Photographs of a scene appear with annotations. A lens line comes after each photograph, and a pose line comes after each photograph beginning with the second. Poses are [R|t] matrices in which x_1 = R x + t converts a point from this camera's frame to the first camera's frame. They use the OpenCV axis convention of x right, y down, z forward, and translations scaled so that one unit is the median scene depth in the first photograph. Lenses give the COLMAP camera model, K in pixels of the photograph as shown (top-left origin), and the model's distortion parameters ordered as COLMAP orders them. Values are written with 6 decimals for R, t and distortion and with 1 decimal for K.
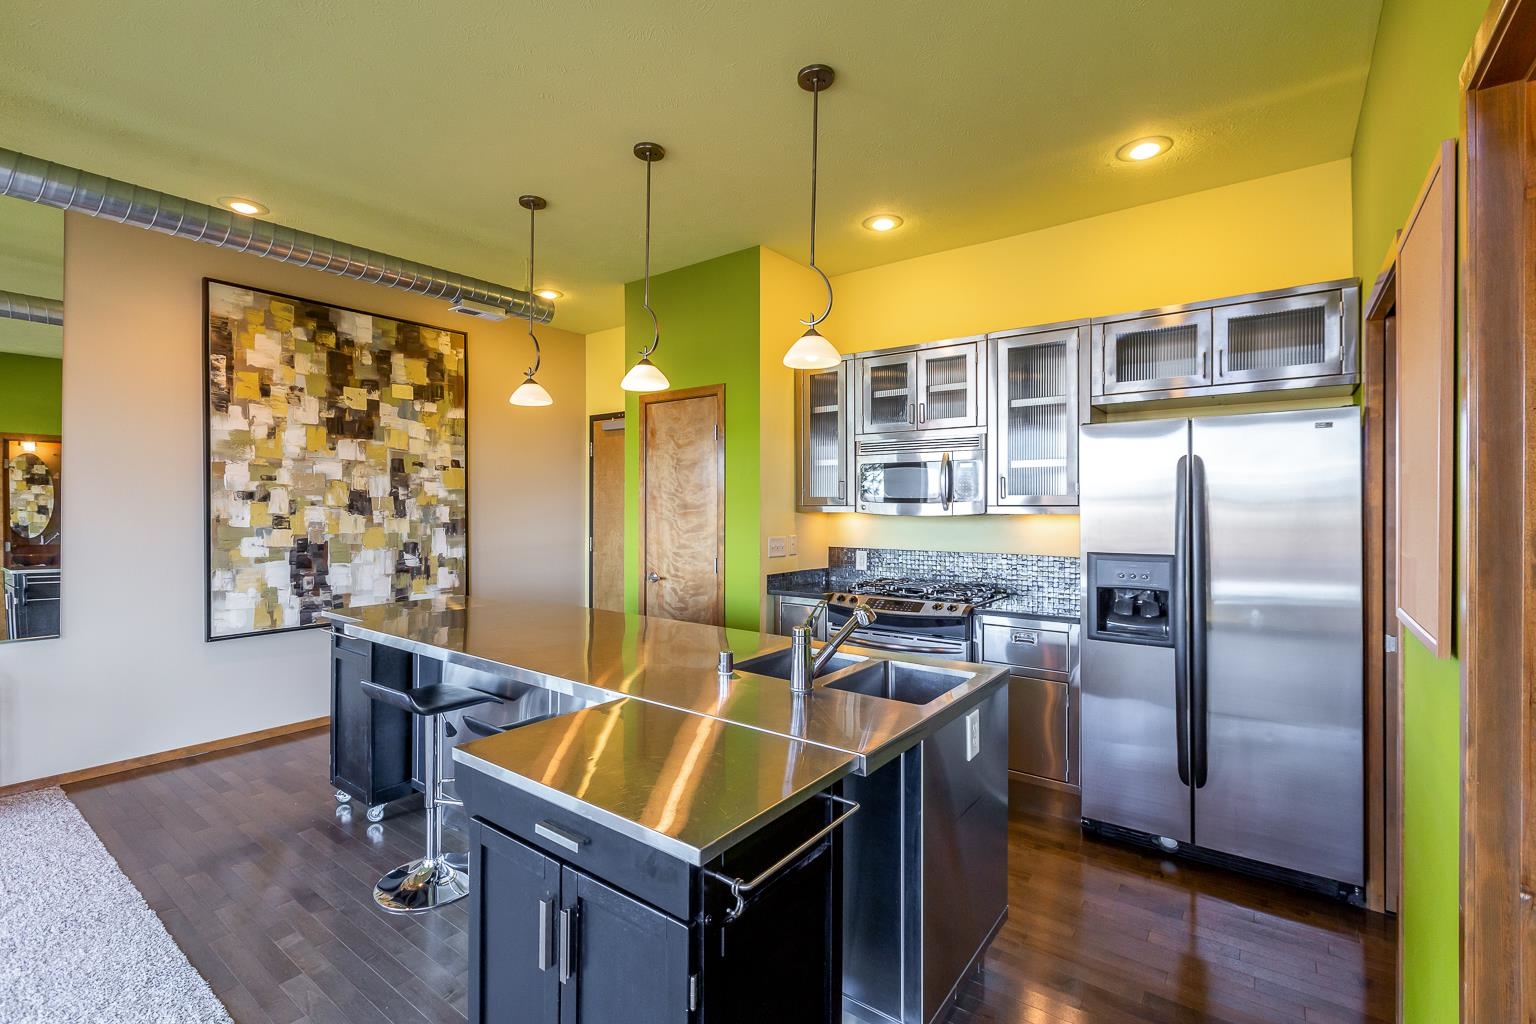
lens RADIAL K [[685.9, 0, 761.6], [0, 685.9, 506.7], [0, 0, 1]] dist [-0.000503, -0.000089]
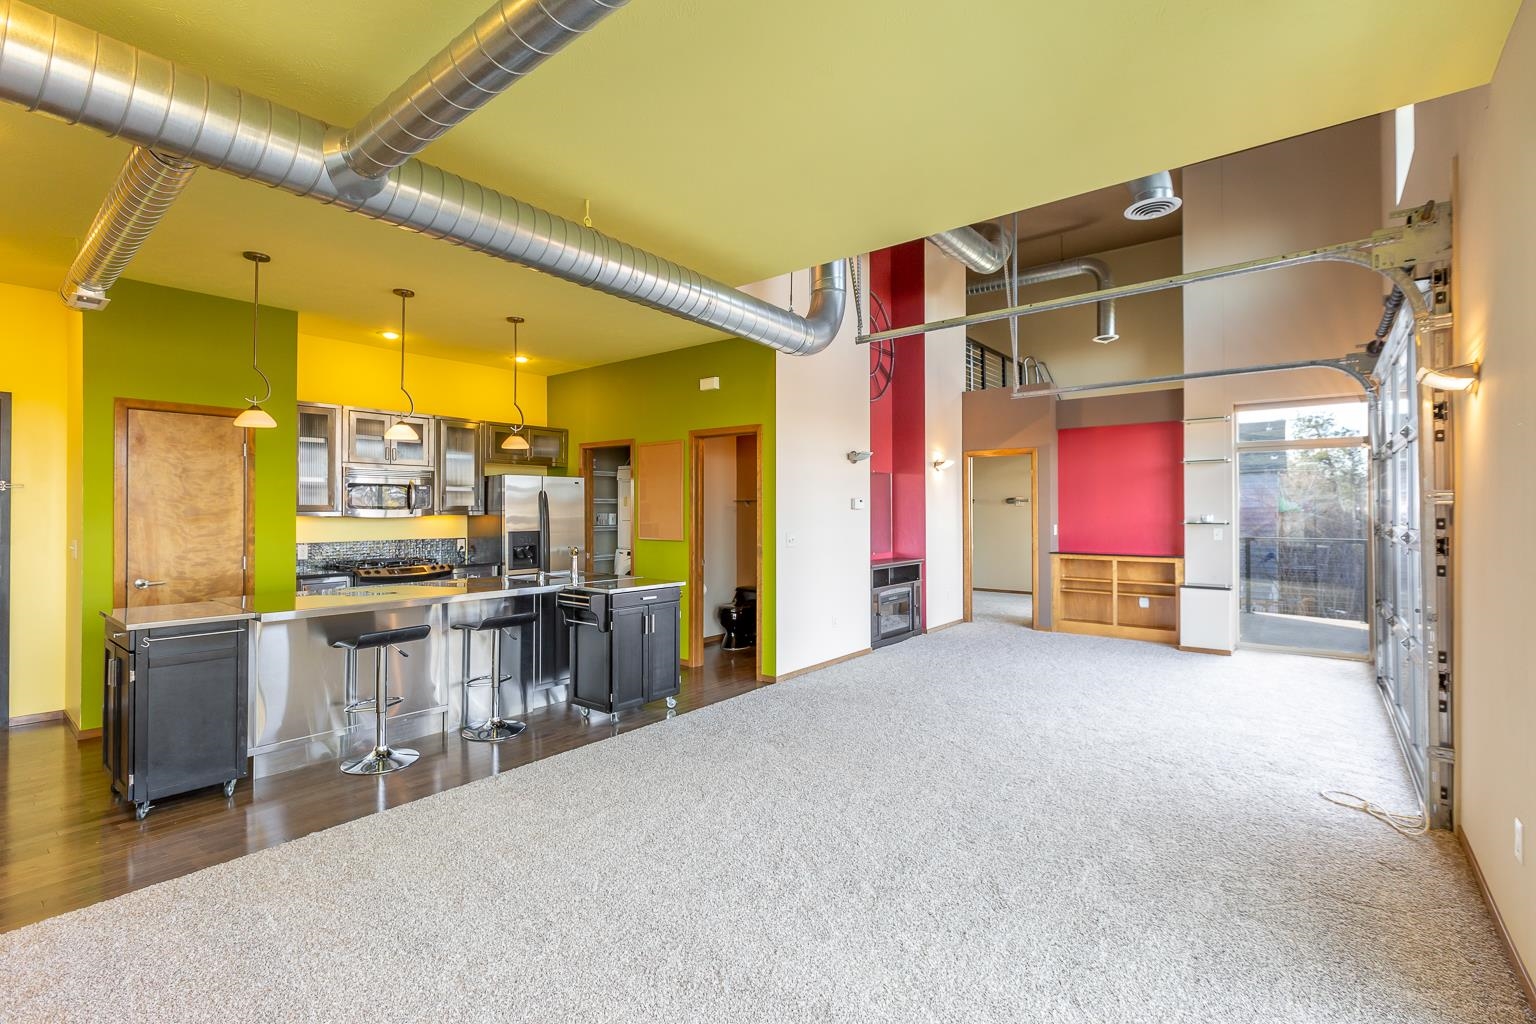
lens RADIAL K [[685.9, 0, 761.6], [0, 685.9, 506.7], [0, 0, 1]] dist [-0.000503, -0.000089]
pose [[0.030848, 0.002892, 0.999520, -1.118785], [0.002009, 0.999994, -0.002955, -0.004662], [-0.999522, 0.002099, 0.030842, 0.071639]]
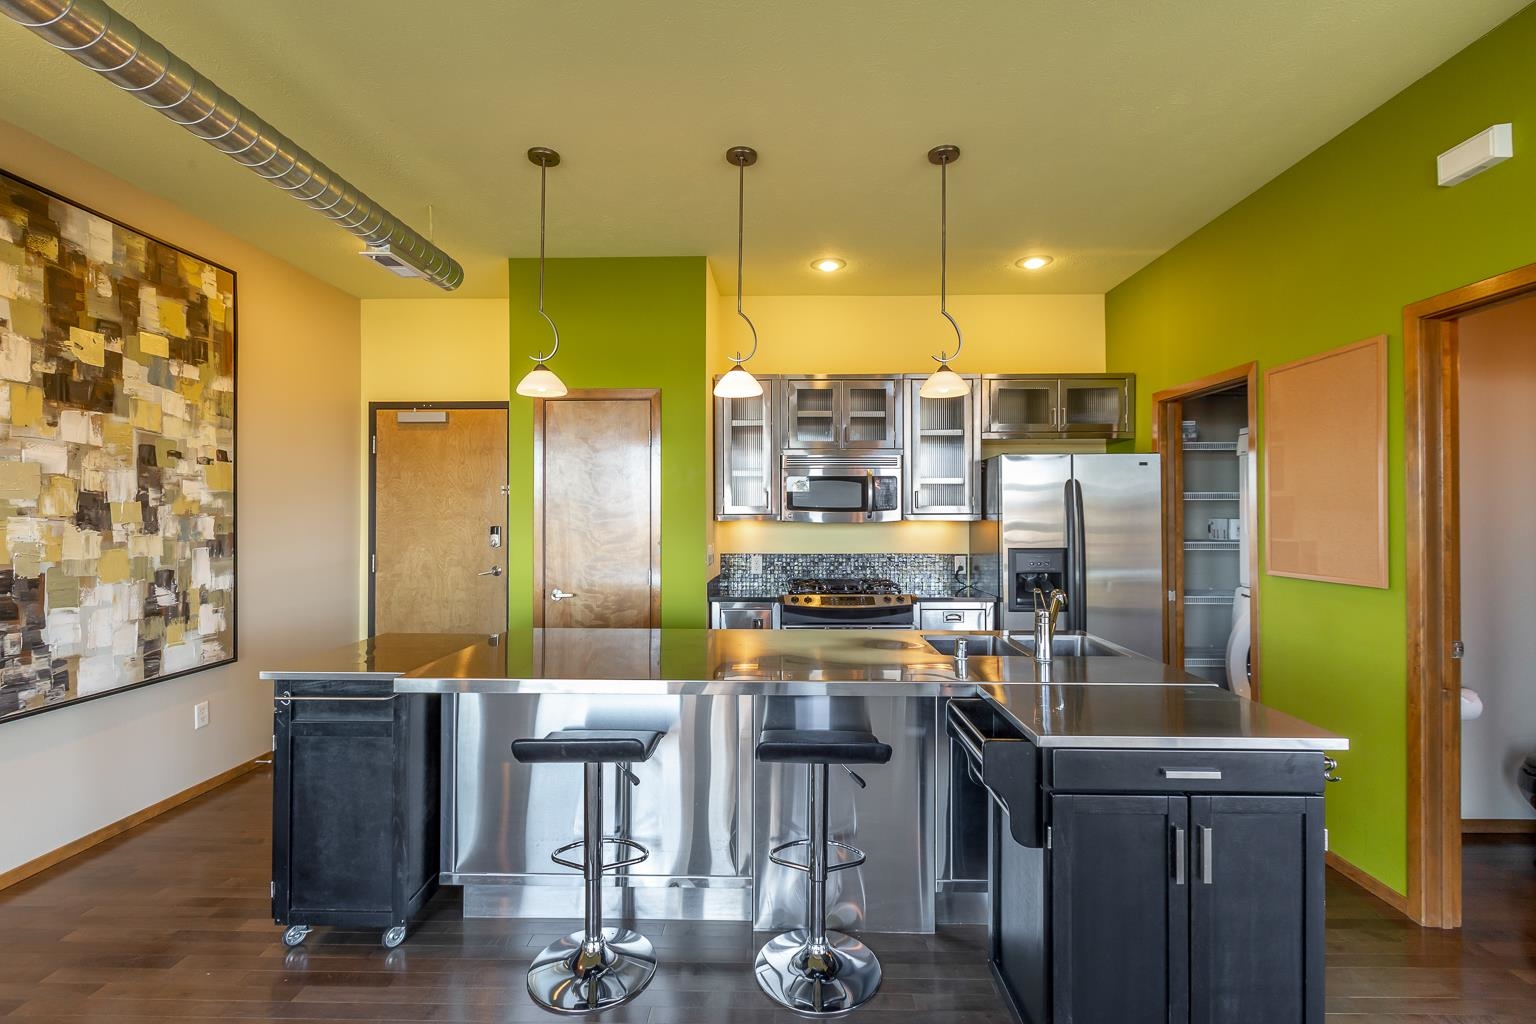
lens RADIAL K [[685.9, 0, 761.6], [0, 685.9, 506.7], [0, 0, 1]] dist [-0.000503, -0.000089]
pose [[0.810377, 0.004530, 0.585891, -0.462244], [0.002805, 0.999929, -0.011612, -0.000683], [-0.585902, 0.011054, 0.810306, 0.121149]]
